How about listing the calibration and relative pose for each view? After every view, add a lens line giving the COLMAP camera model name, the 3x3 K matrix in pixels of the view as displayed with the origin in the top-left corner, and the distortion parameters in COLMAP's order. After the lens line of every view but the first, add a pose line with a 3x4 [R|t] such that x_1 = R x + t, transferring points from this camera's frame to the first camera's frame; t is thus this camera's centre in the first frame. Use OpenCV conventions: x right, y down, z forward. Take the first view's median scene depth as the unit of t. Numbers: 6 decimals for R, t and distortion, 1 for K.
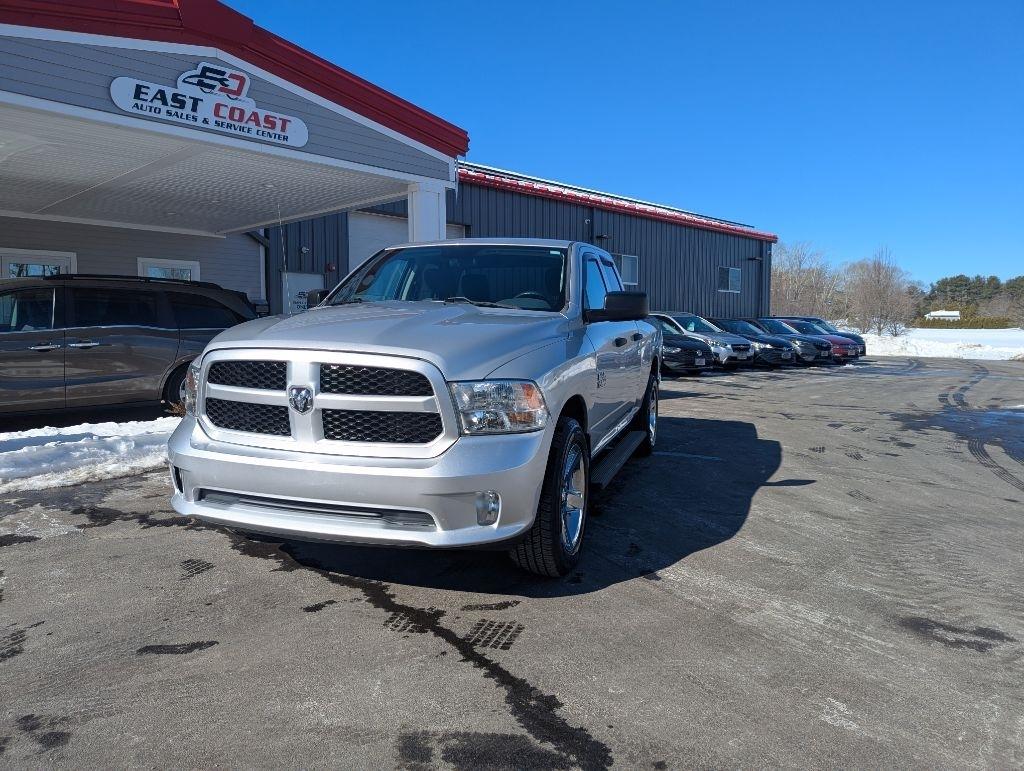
lens RADIAL K [[715.9, 0, 506.6], [0, 715.9, 386.4], [0, 0, 1]] dist [0.061796, -0.054810]
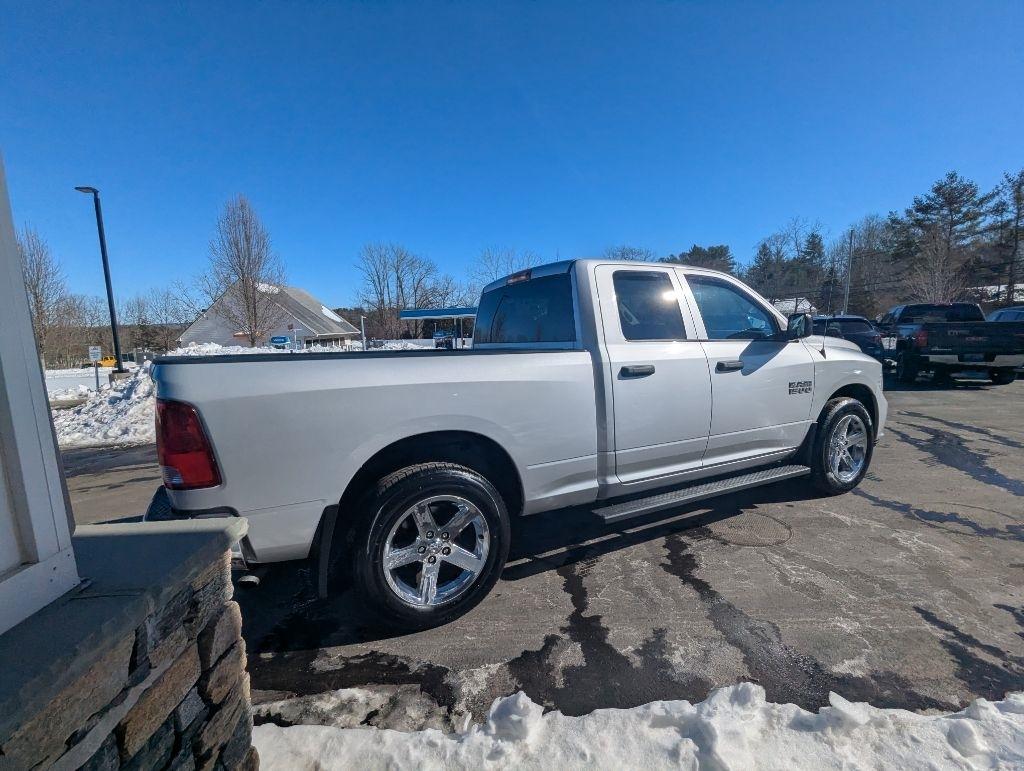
lens RADIAL K [[483.3, 0, 512.0], [0, 483.3, 390.3], [0, 0, 1]] dist [-0.007922, 0.004927]
pose [[-0.714903, -0.065979, 0.696104, -0.336790], [0.092257, 0.977934, 0.187440, -0.145062], [-0.693111, 0.198222, -0.693041, 1.316943]]
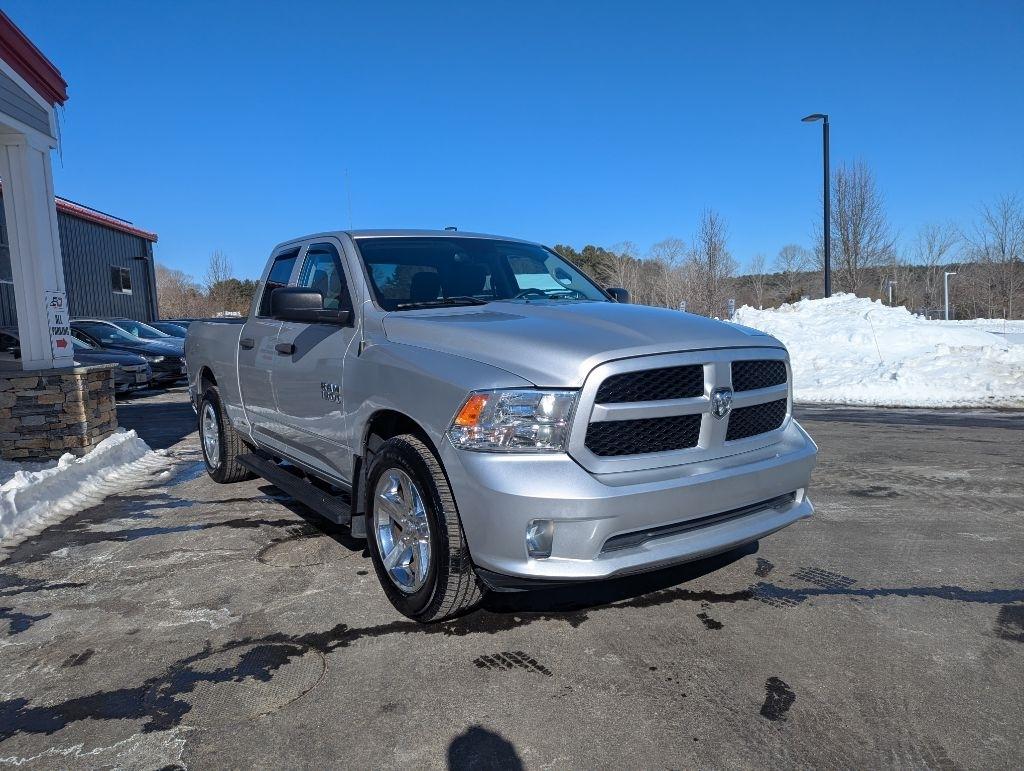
lens RADIAL K [[715.9, 0, 503.2], [0, 715.9, 389.6], [0, 0, 1]] dist [0.061796, -0.054810]
pose [[0.607745, -0.114085, 0.785895, -0.540586], [0.113529, 0.991944, 0.056202, -0.037625], [-0.785975, 0.055065, 0.615801, 0.295226]]
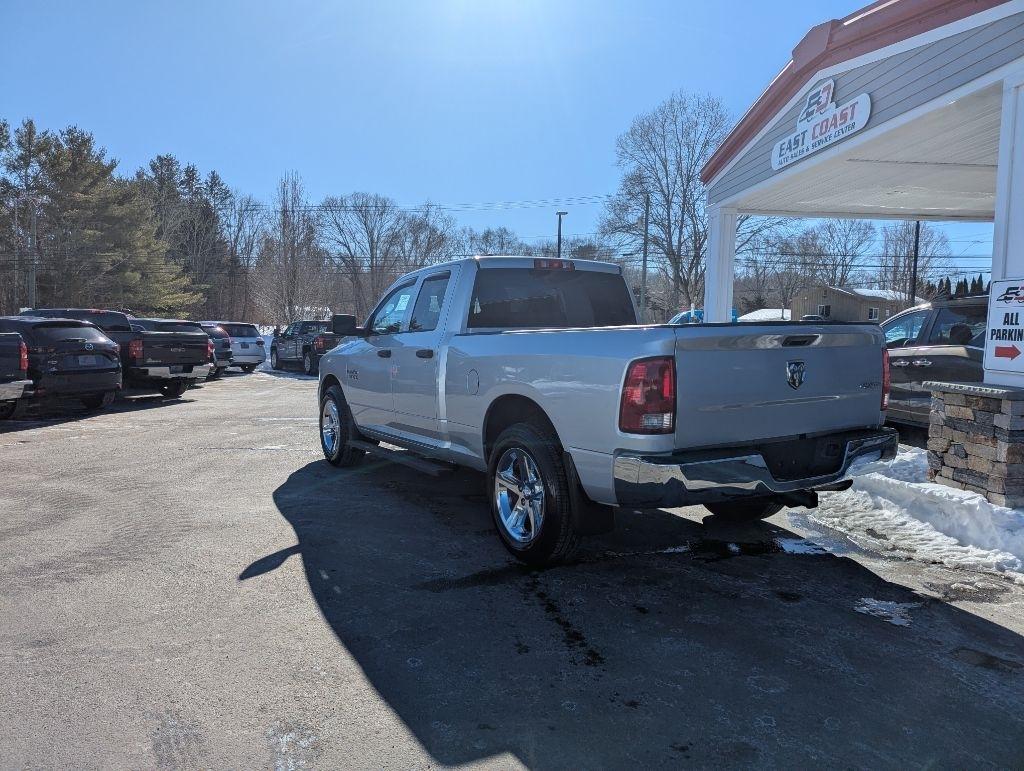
lens RADIAL K [[715.9, 0, 516.7], [0, 715.9, 381.8], [0, 0, 1]] dist [0.061796, -0.054810]
pose [[-0.641303, 0.040980, -0.766193, 0.684018], [-0.077199, 0.990059, 0.117569, -0.126968], [0.763394, 0.134547, -0.631765, 1.419662]]
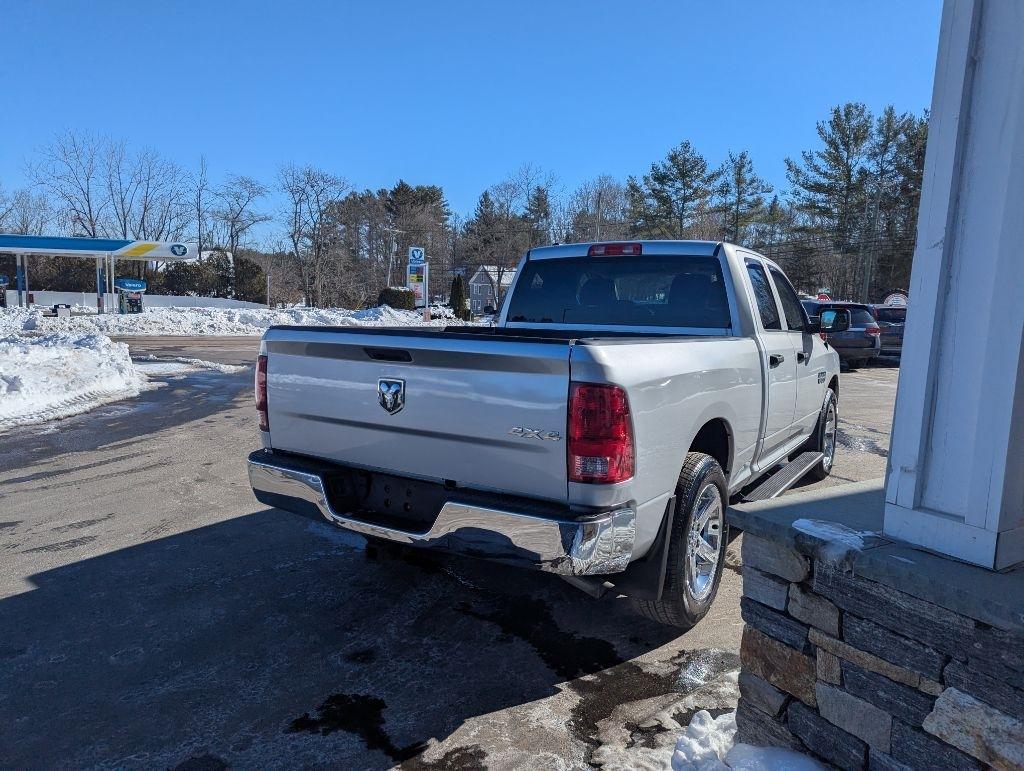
lens RADIAL K [[715.9, 0, 506.0], [0, 715.9, 397.1], [0, 0, 1]] dist [0.061796, -0.054810]
pose [[-0.968465, -0.068570, 0.239527, -0.042188], [-0.013300, 0.974239, 0.225124, -0.182090], [-0.248794, 0.214839, -0.944429, 1.626142]]
